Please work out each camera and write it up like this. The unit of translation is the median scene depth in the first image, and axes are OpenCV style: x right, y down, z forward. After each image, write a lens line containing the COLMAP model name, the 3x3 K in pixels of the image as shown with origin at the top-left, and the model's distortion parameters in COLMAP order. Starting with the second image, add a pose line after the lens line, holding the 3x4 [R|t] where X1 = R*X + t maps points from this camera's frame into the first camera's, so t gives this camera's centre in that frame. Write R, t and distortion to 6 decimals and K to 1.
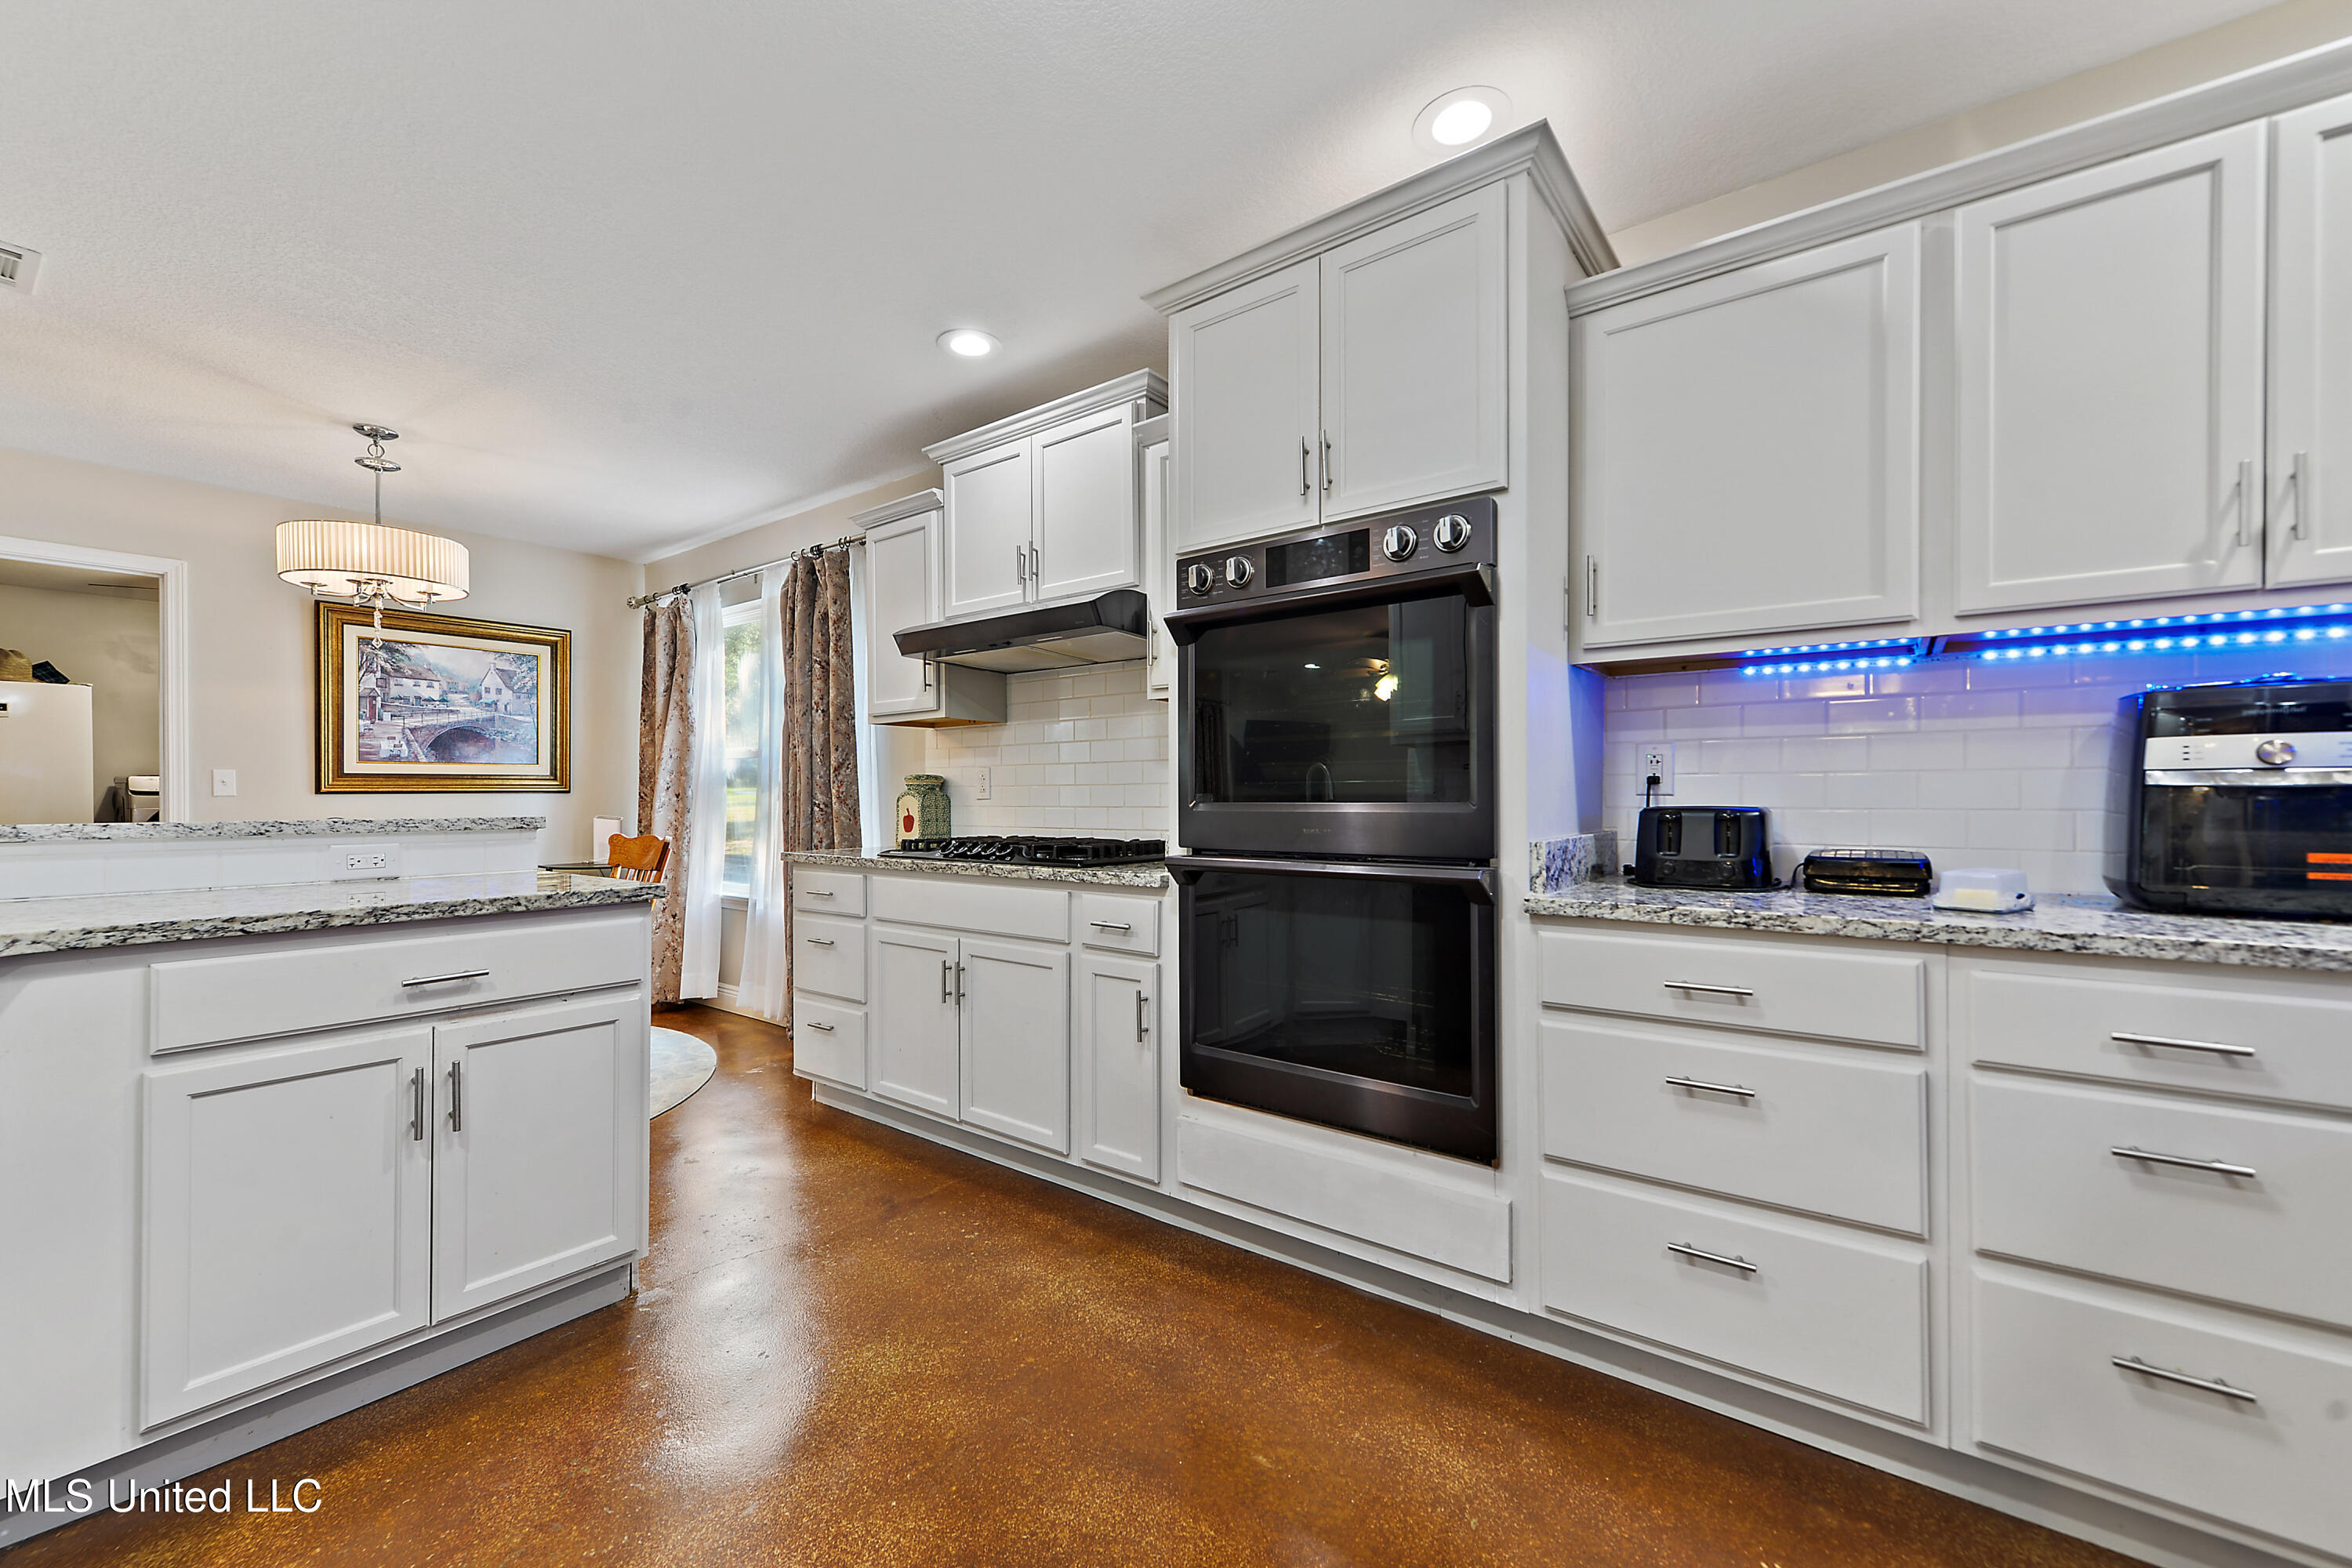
lens RADIAL K [[957.4, 0, 1165.5], [0, 957.4, 775.4], [0, 0, 1]] dist [0.005177, -0.000722]
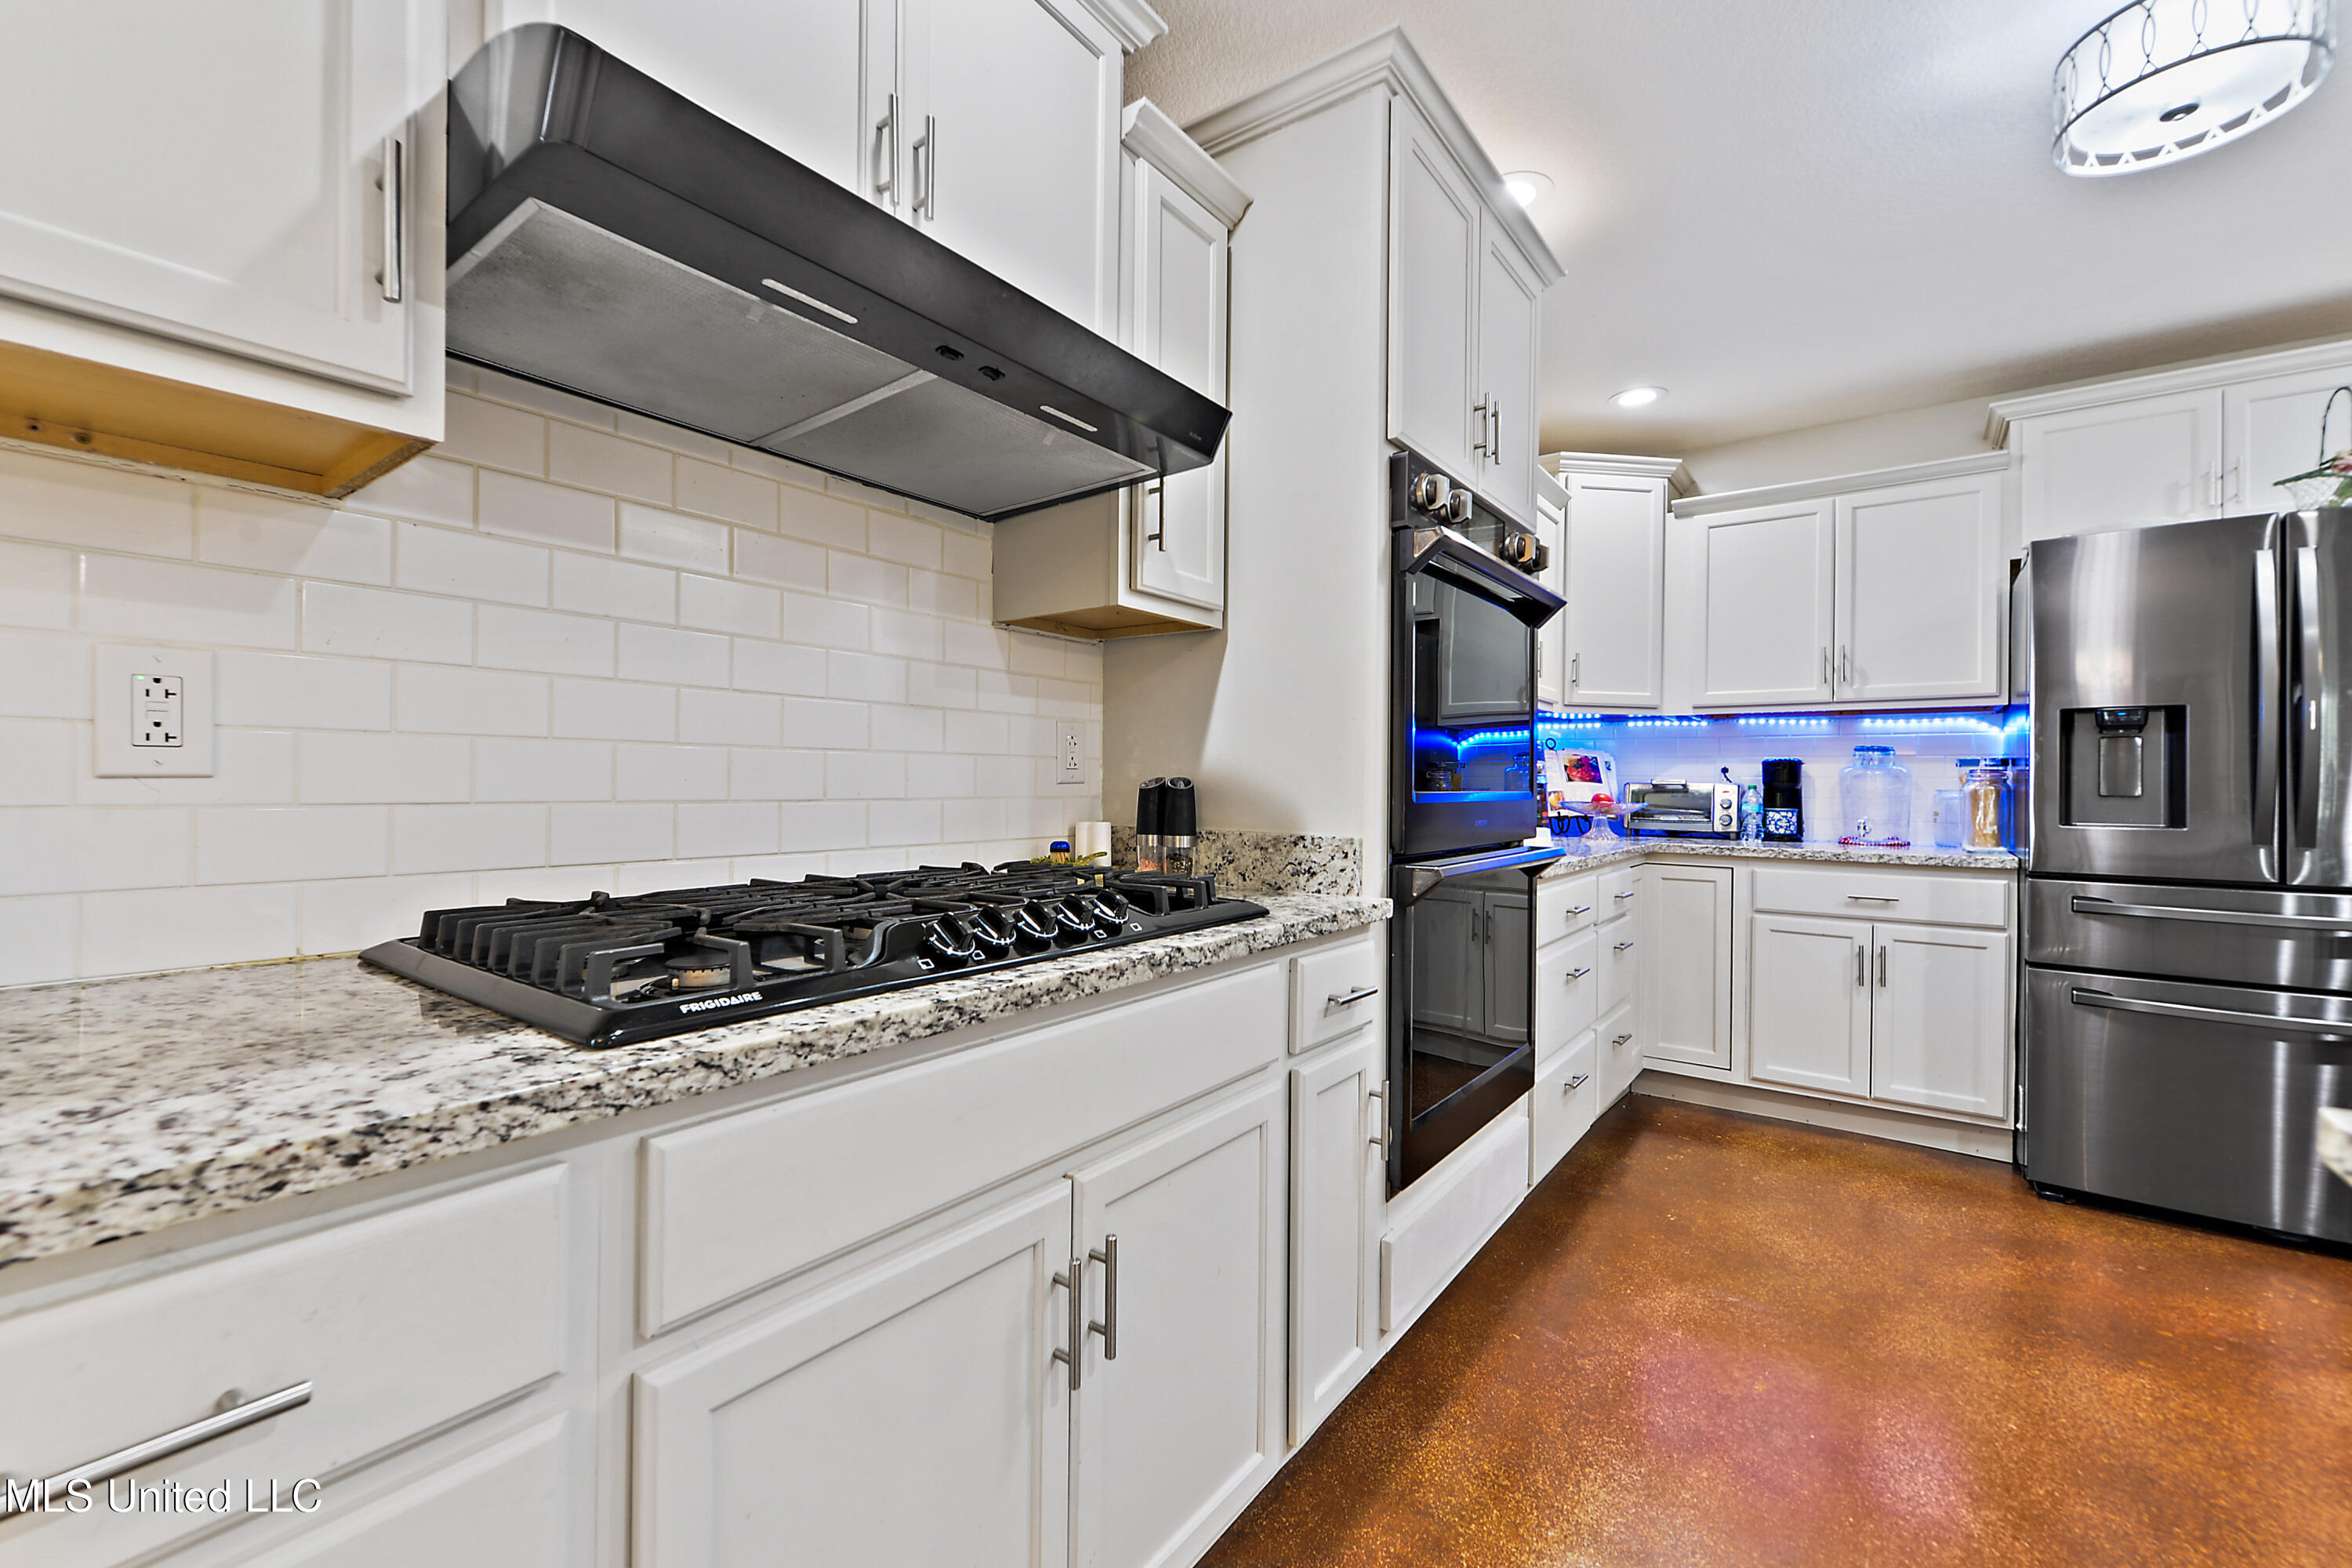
lens RADIAL K [[957.4, 0, 1165.5], [0, 957.4, 775.4], [0, 0, 1]] dist [0.005177, -0.000722]
pose [[-0.007591, 0.009292, 0.999928, -0.595851], [-0.039327, 0.999180, -0.009584, 0.023346], [-0.999198, -0.039397, -0.007219, 1.013084]]
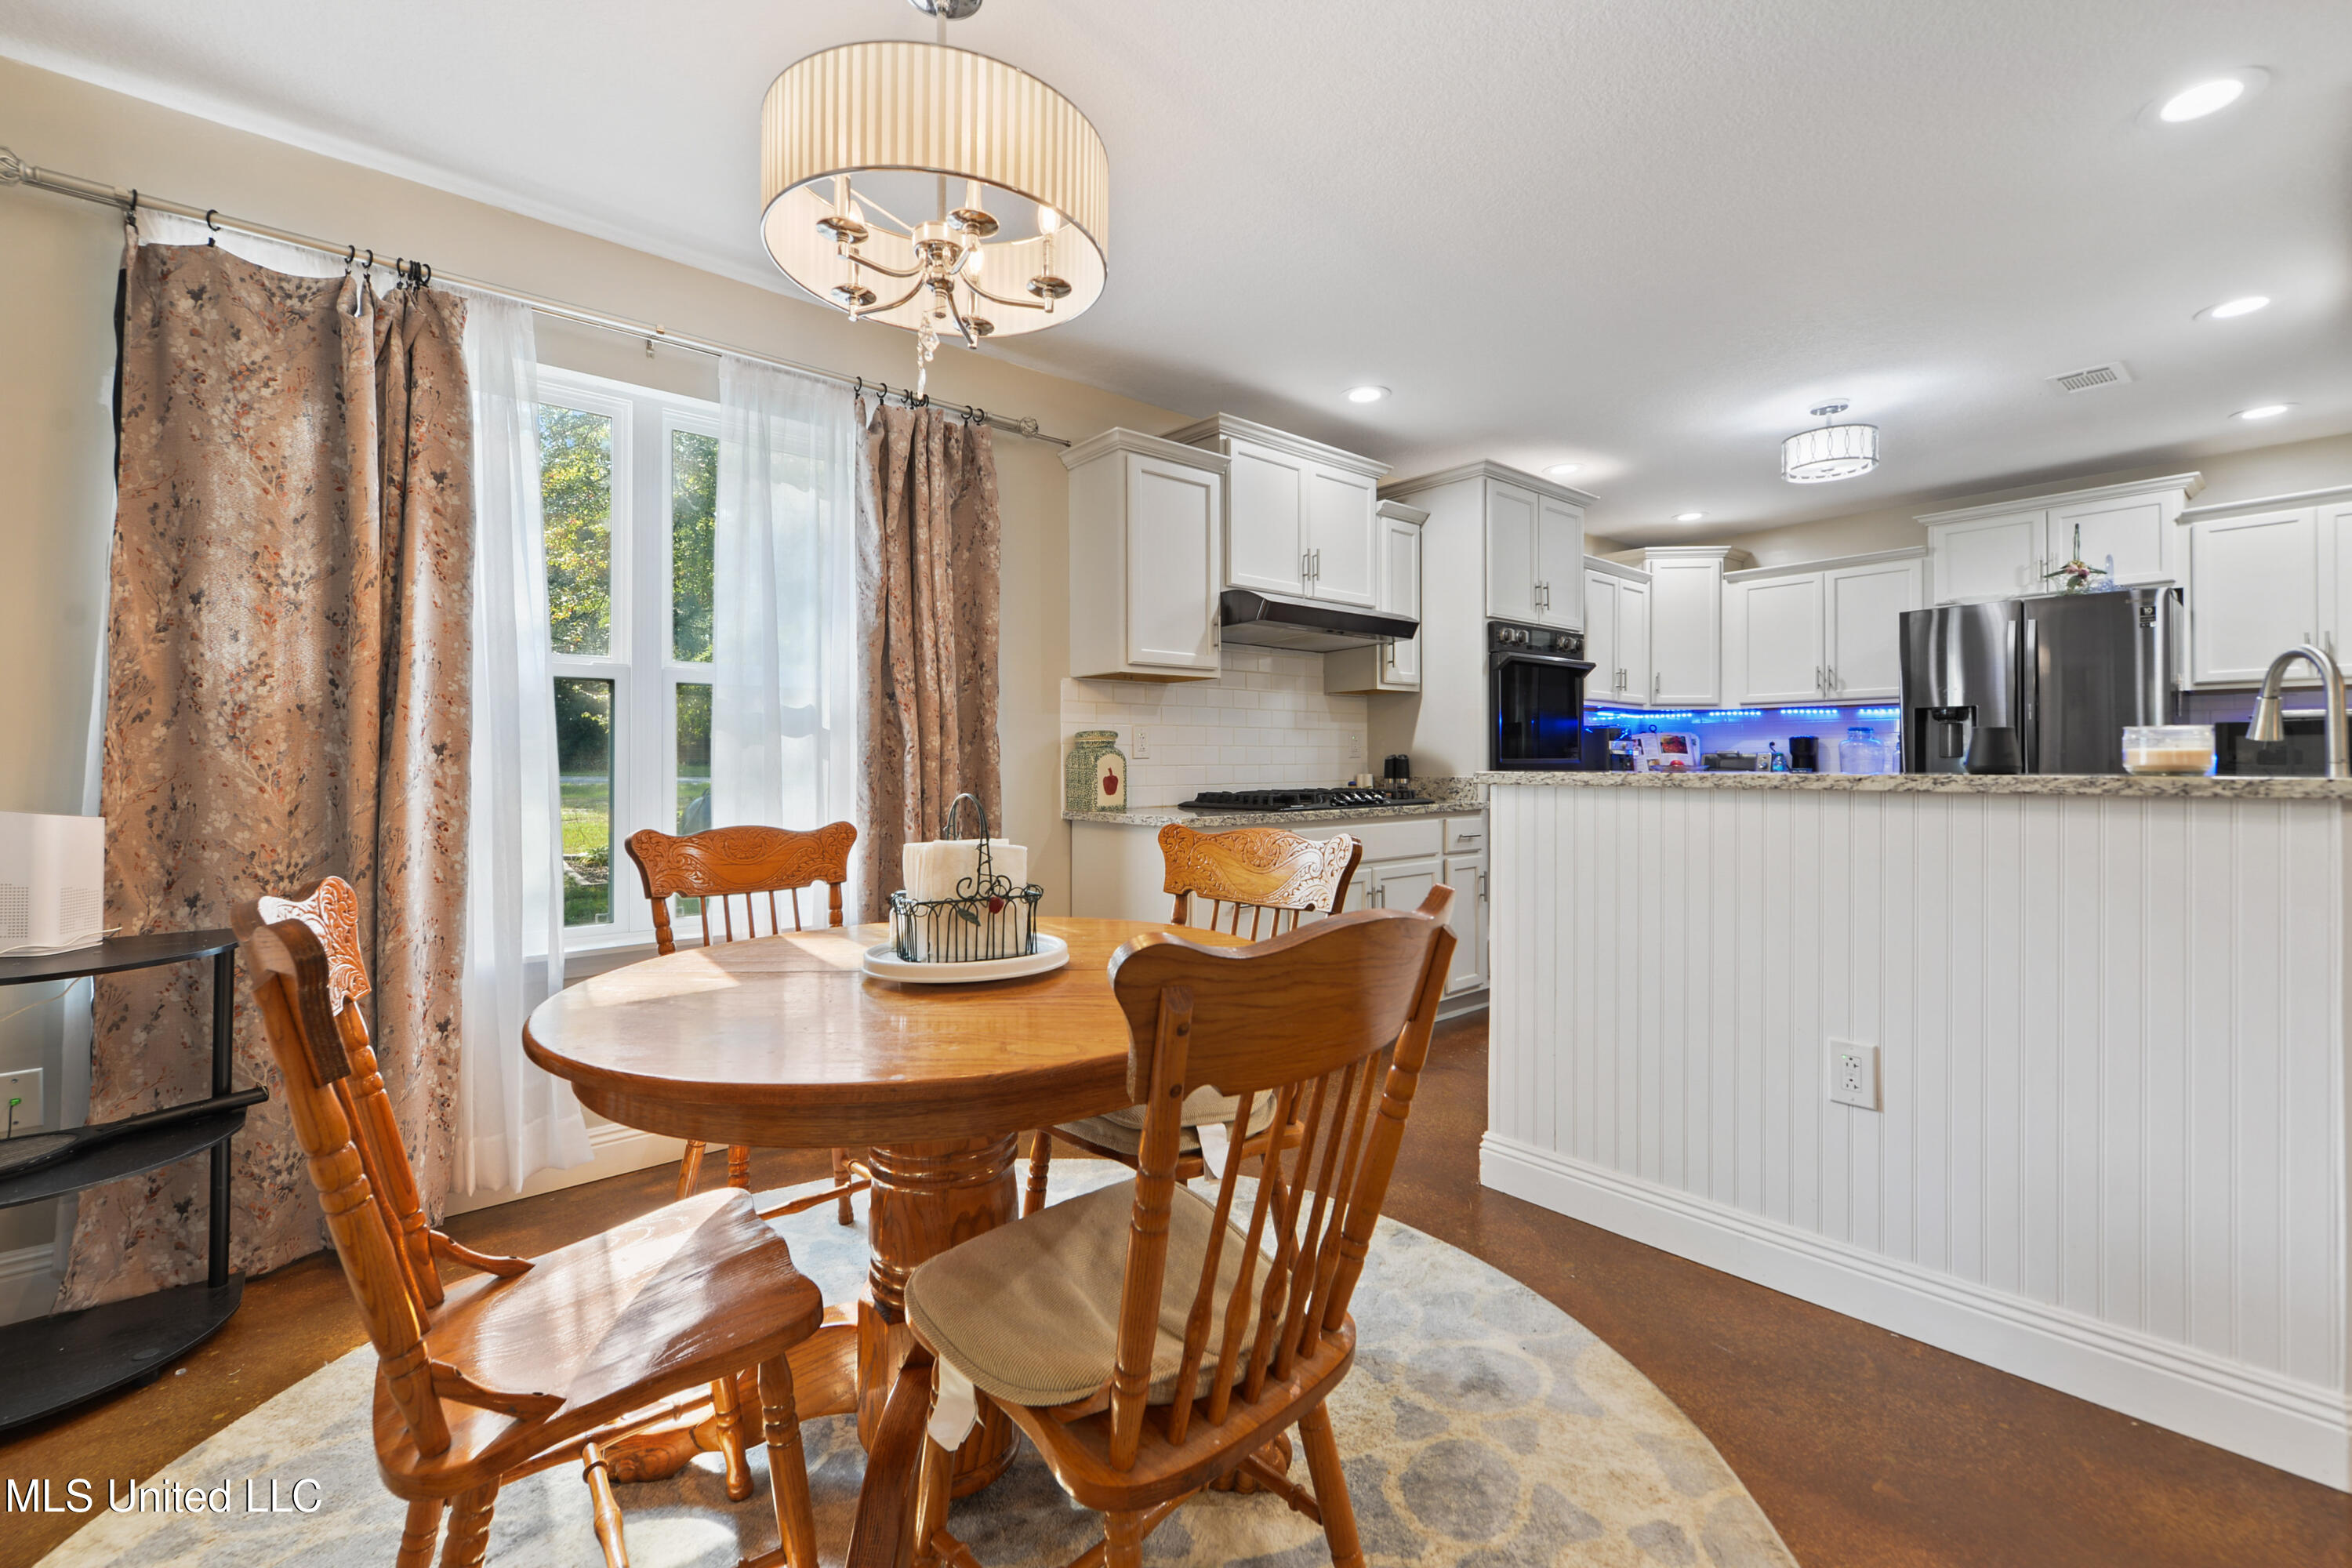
lens RADIAL K [[957.4, 0, 1165.5], [0, 957.4, 775.4], [0, 0, 1]] dist [0.005177, -0.000722]
pose [[0.217886, -0.012345, 0.975896, -1.558055], [-0.024010, 0.999550, 0.018005, 0.033549], [-0.975679, -0.027354, 0.217491, 1.034695]]
